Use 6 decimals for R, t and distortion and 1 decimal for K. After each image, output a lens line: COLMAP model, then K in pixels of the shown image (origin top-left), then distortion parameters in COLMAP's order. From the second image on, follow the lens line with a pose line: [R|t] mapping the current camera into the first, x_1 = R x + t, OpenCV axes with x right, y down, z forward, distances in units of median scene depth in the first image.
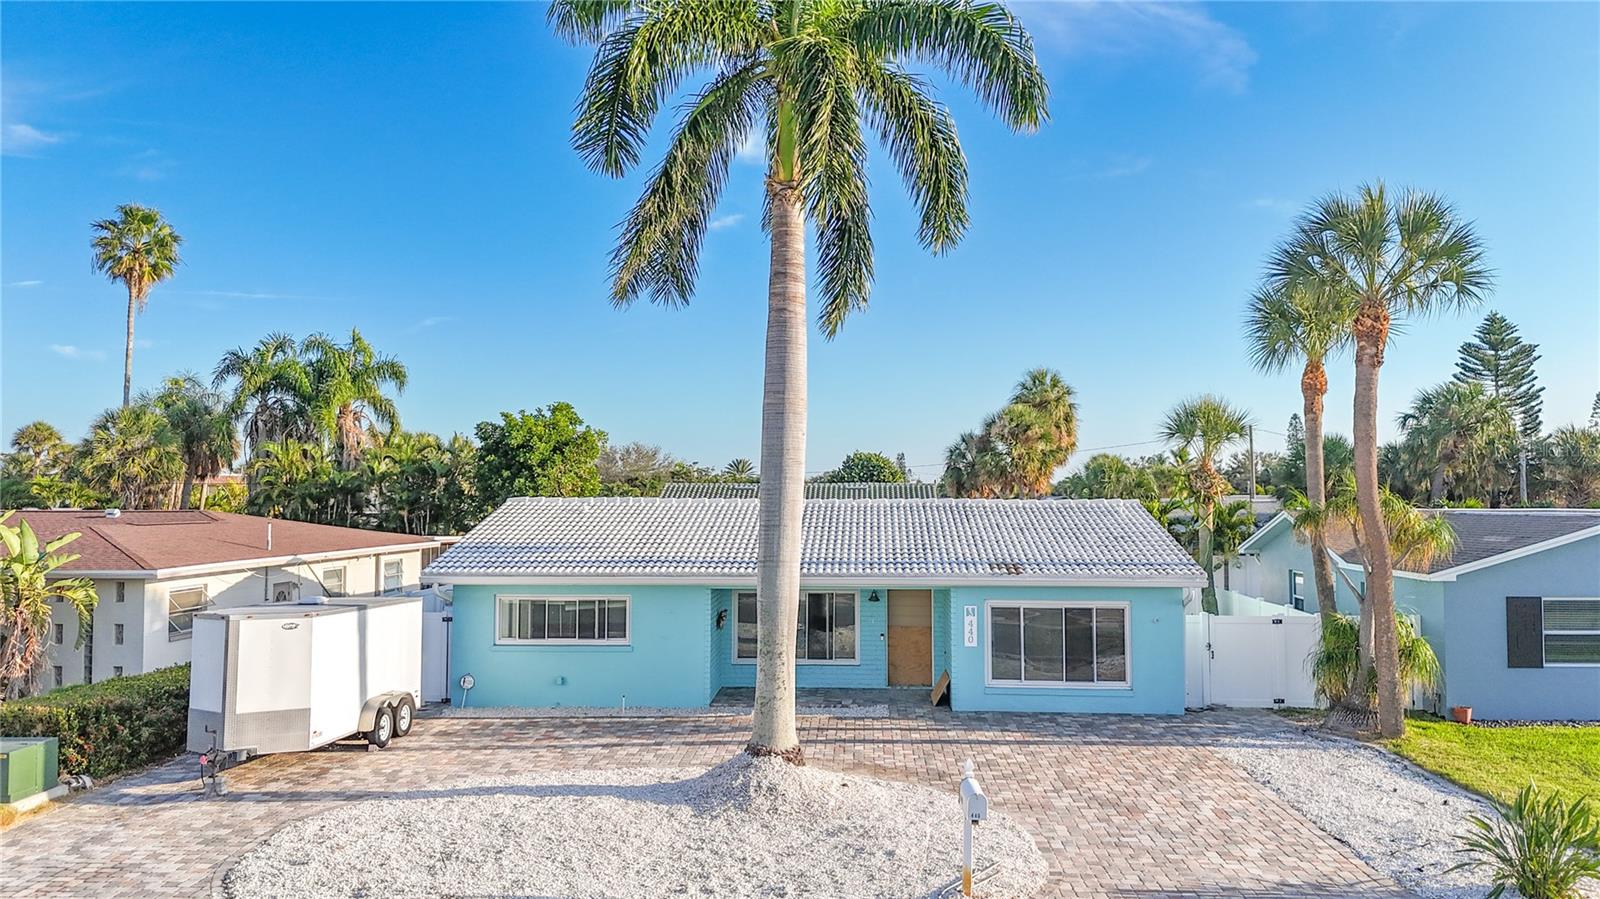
lens RADIAL K [[1189.1, 0, 800.0], [0, 1189.1, 449.5], [0, 0, 1]] dist [0.067648, -0.067396]
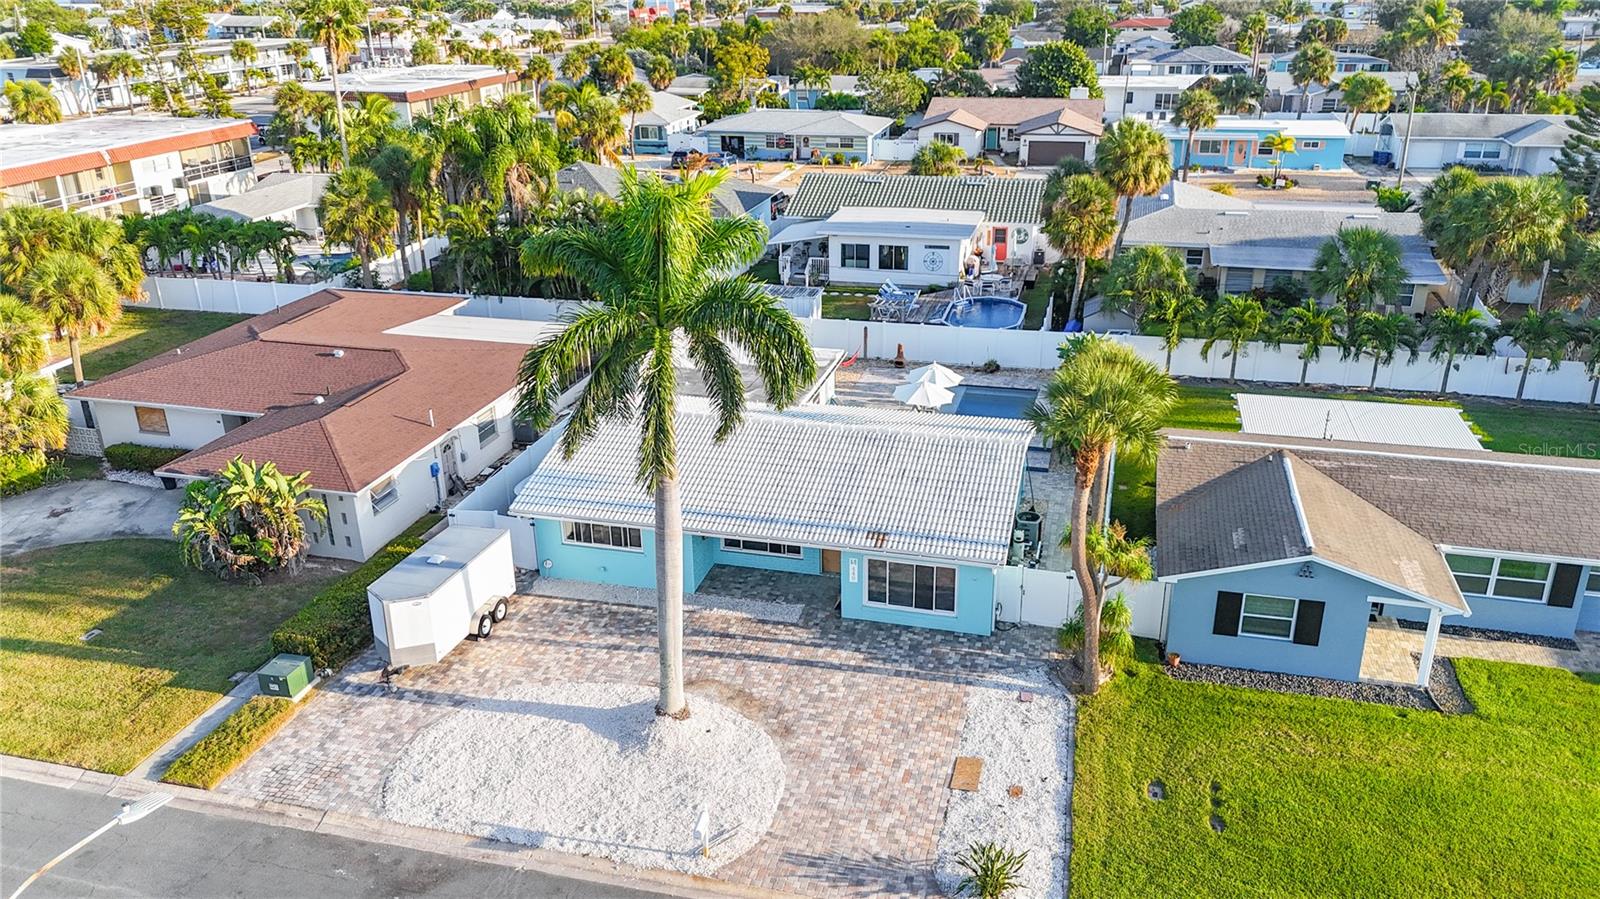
lens RADIAL K [[1196.3, 0, 800.0], [0, 1196.3, 449.5], [0, 0, 1]] dist [0.081938, -0.096723]
pose [[0.978181, 0.063859, -0.197697, 0.362206], [0.024842, 0.908807, 0.416476, -0.613116], [0.206264, -0.412300, 0.887392, -0.285909]]
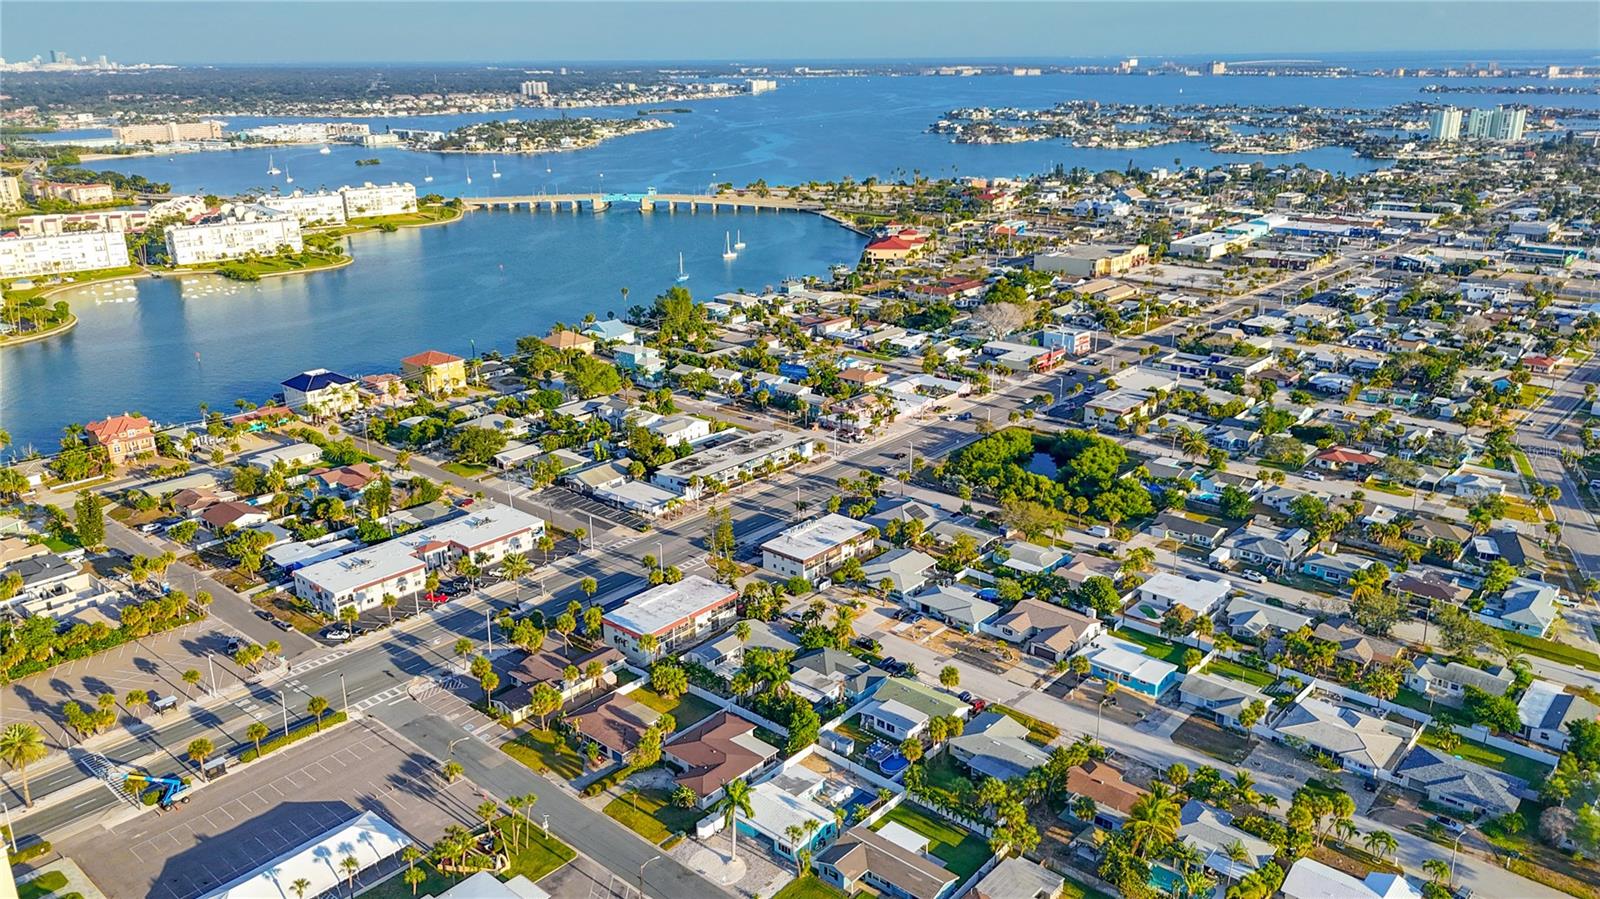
lens RADIAL K [[1179.8, 0, 800.0], [0, 1179.8, 449.5], [0, 0, 1]] dist [0.072419, -0.077336]
pose [[0.783742, 0.188566, -0.591770, 4.494448], [0.036197, 0.937310, 0.346611, -5.087029], [0.620031, -0.293073, 0.727784, -3.943109]]
